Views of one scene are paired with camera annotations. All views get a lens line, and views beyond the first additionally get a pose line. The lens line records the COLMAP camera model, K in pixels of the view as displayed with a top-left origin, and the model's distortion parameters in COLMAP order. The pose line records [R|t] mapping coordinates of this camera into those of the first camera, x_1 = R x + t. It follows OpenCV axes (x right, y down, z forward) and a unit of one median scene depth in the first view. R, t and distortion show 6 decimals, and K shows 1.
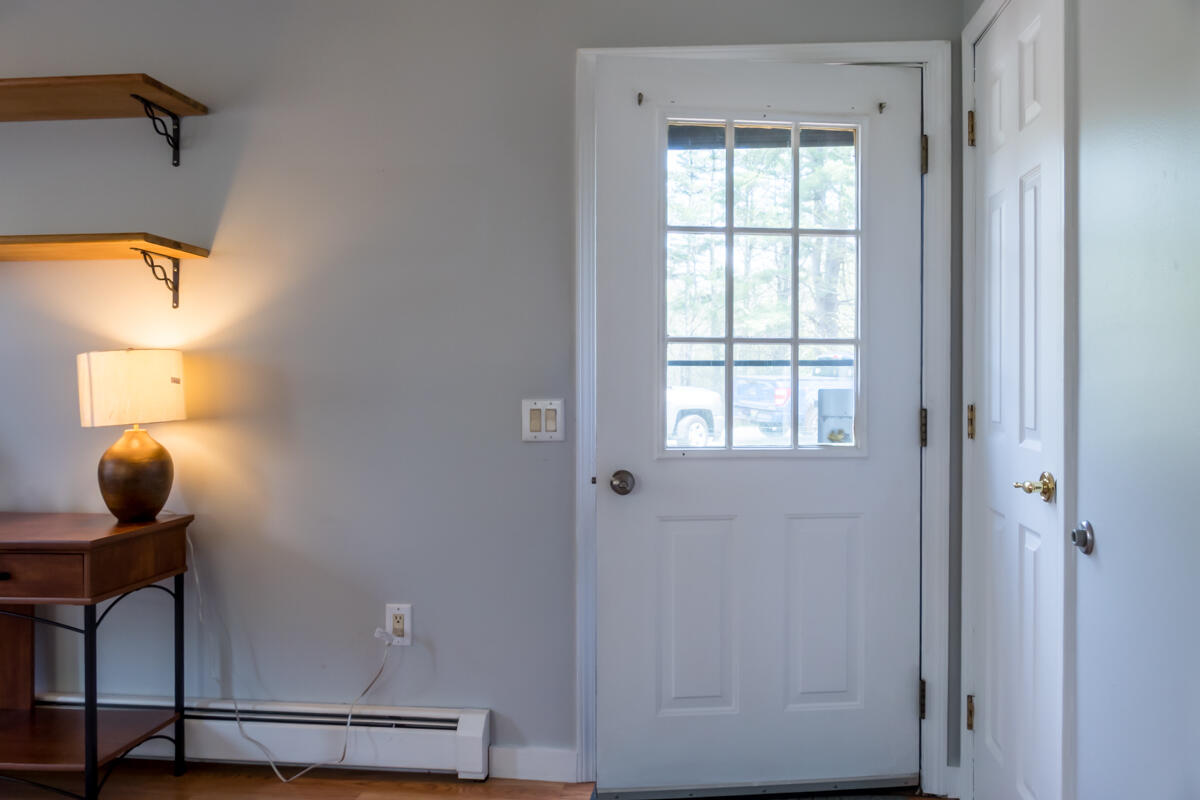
lens RADIAL K [[900.1, 0, 658.8], [0, 900.1, 377.4], [0, 0, 1]] dist [-0.009496, -0.003397]
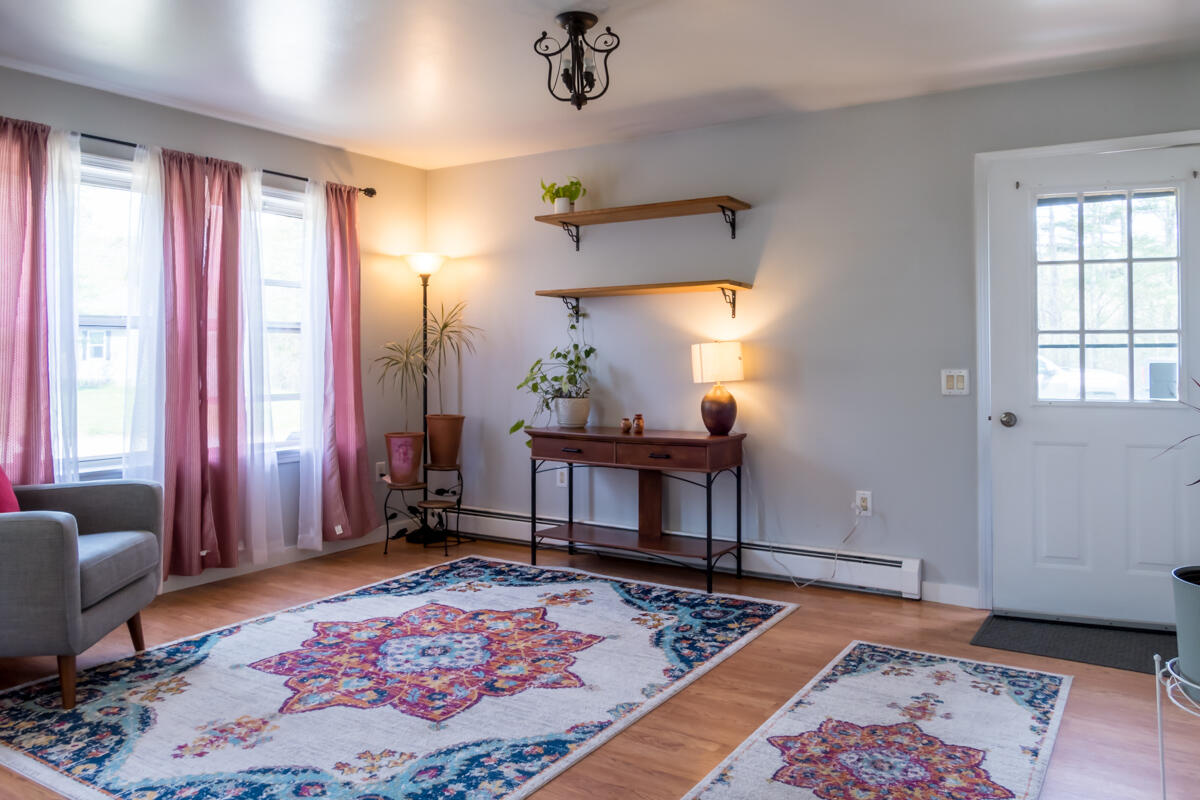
lens RADIAL K [[894.7, 0, 597.1], [0, 894.7, 340.4], [0, 0, 1]] dist [-0.012349, 0.001759]
pose [[0.886809, -0.011493, -0.461994, 0.044414], [0.001123, 0.999741, -0.022715, 0.008083], [0.462135, 0.019625, 0.886592, -0.738340]]
